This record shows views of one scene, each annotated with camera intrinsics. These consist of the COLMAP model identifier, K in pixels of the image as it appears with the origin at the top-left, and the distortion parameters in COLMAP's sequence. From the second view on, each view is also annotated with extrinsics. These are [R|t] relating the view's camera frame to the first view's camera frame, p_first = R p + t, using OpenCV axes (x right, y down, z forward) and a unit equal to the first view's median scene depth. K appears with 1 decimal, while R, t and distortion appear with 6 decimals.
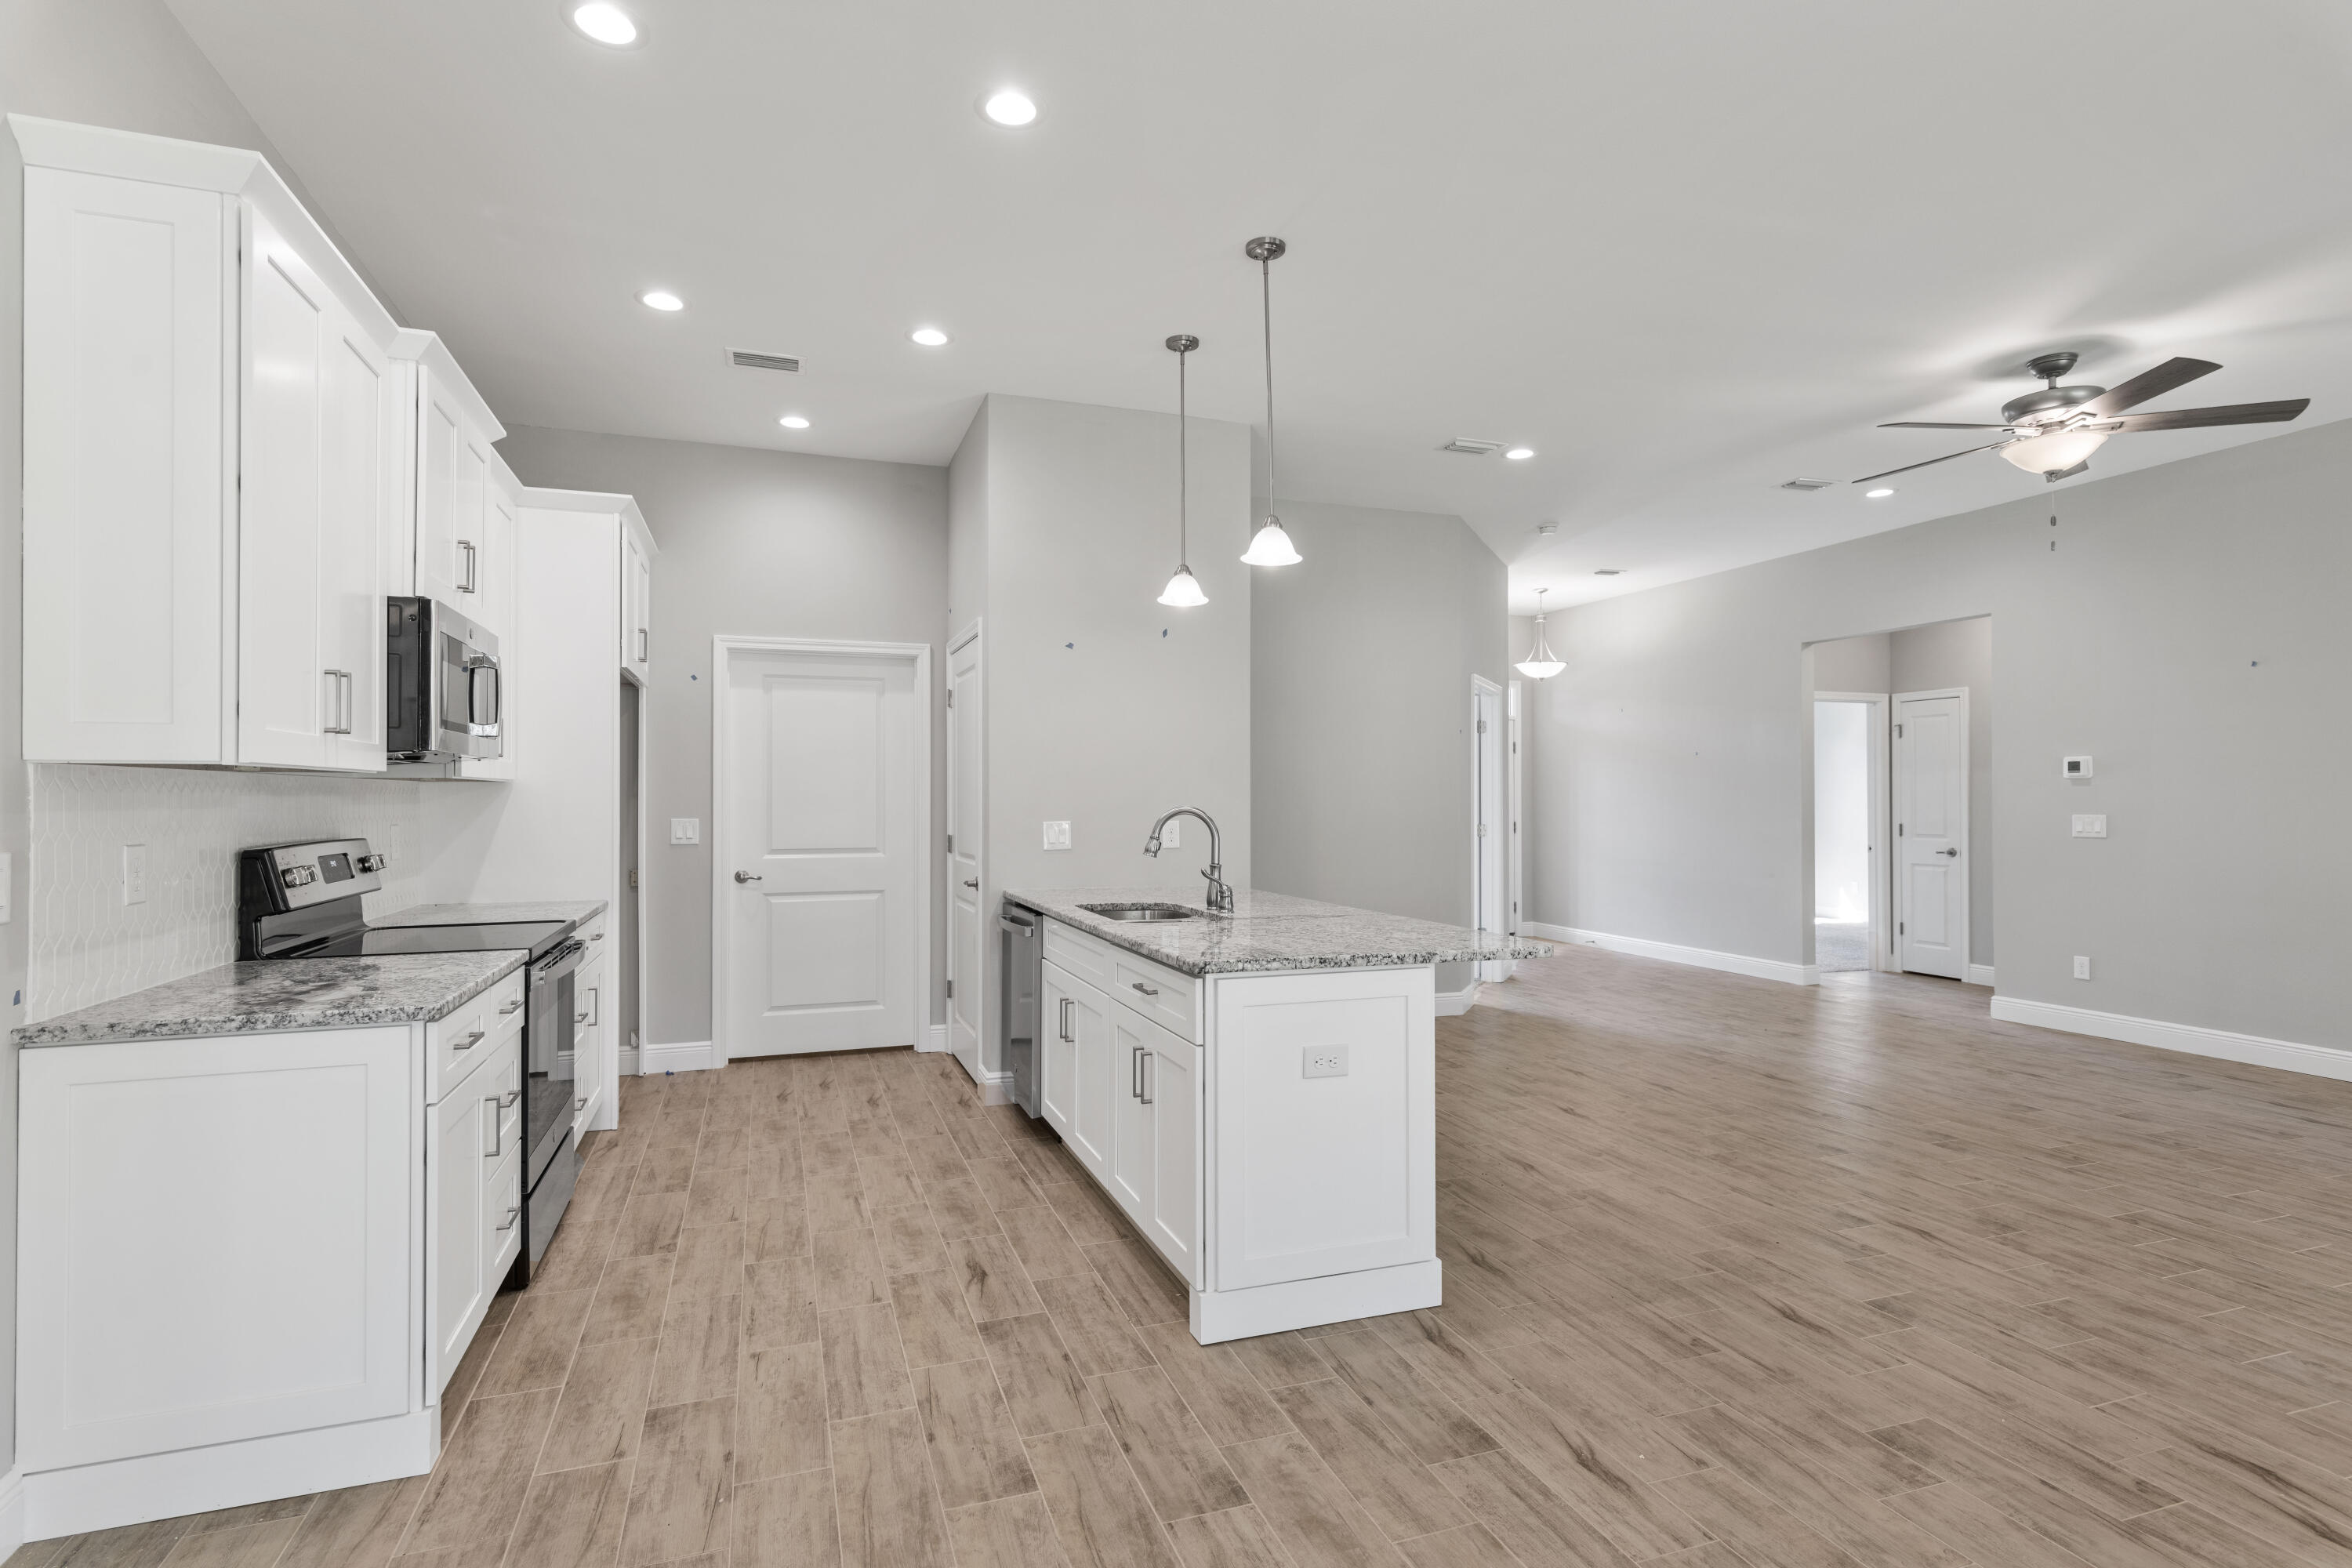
lens RADIAL K [[1159.9, 0, 1177.5], [0, 1159.9, 787.9], [0, 0, 1]] dist [0.006817, -0.000107]
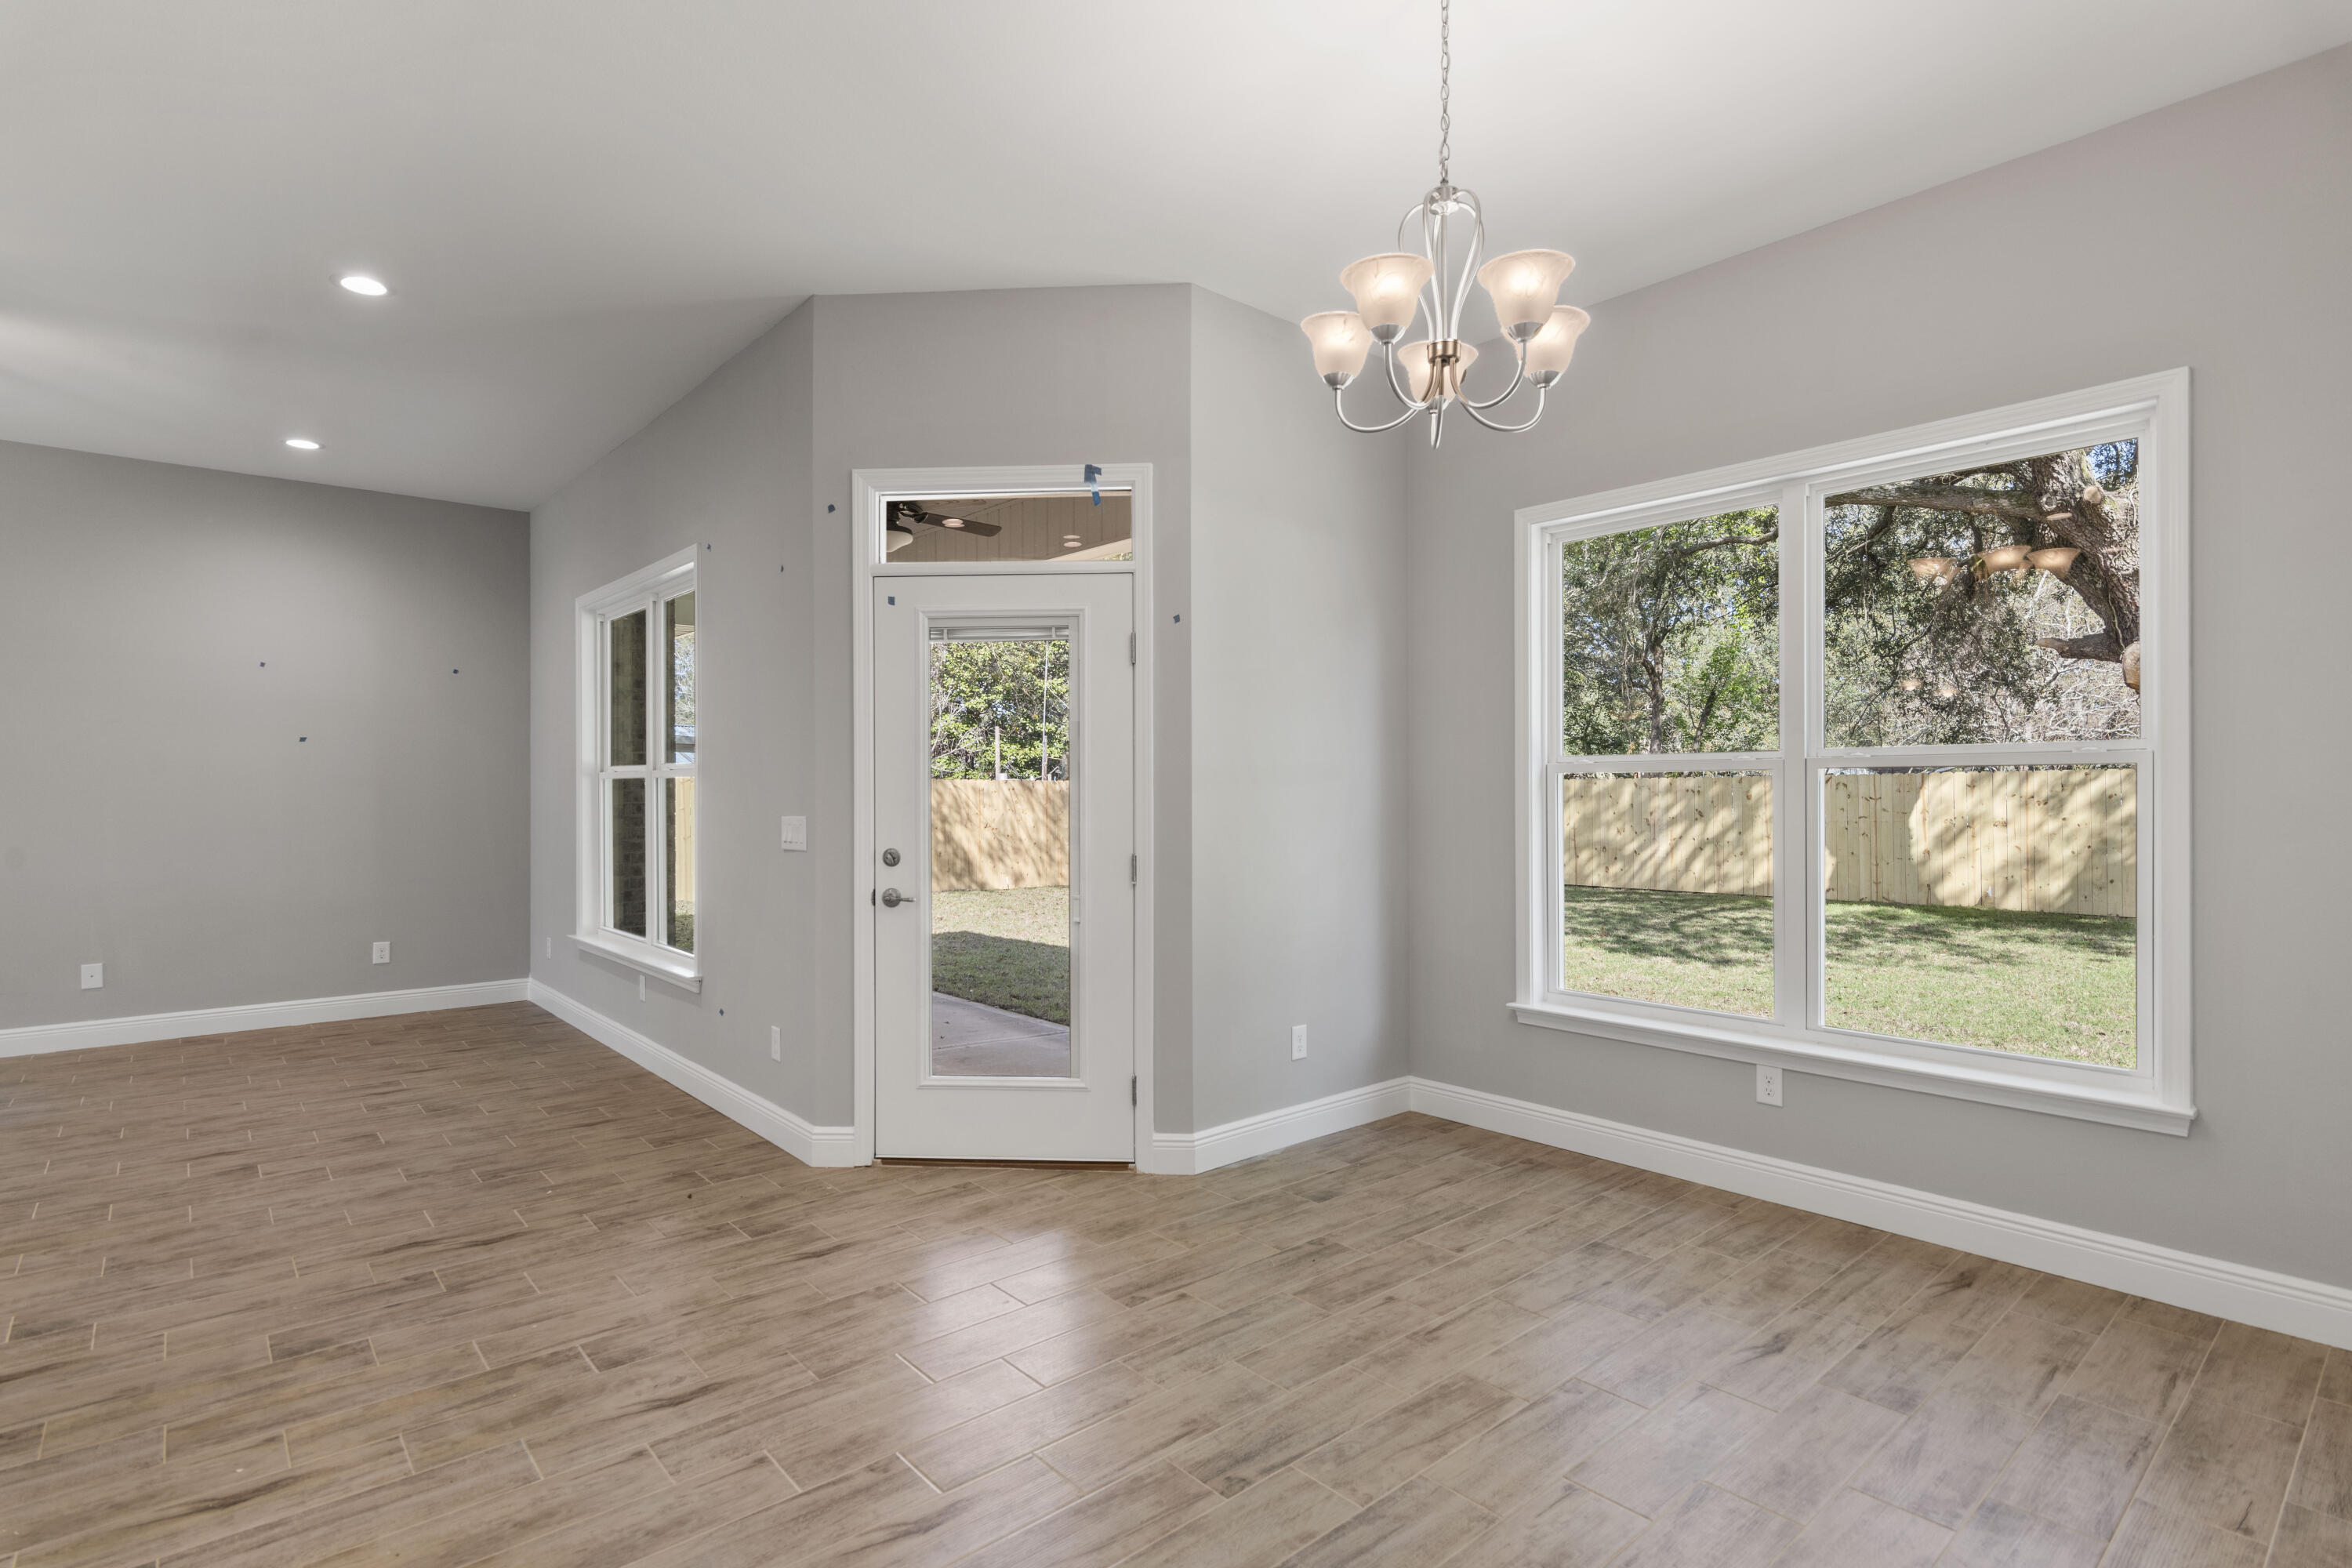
lens RADIAL K [[1149.9, 0, 1176.8], [0, 1149.9, 786.6], [0, 0, 1]] dist [0.003248, 0.000196]
pose [[-0.369786, 0.005211, 0.929102, -0.485075], [-0.007783, 0.999932, -0.008706, 0.002869], [-0.929084, -0.010450, -0.369721, 0.388682]]
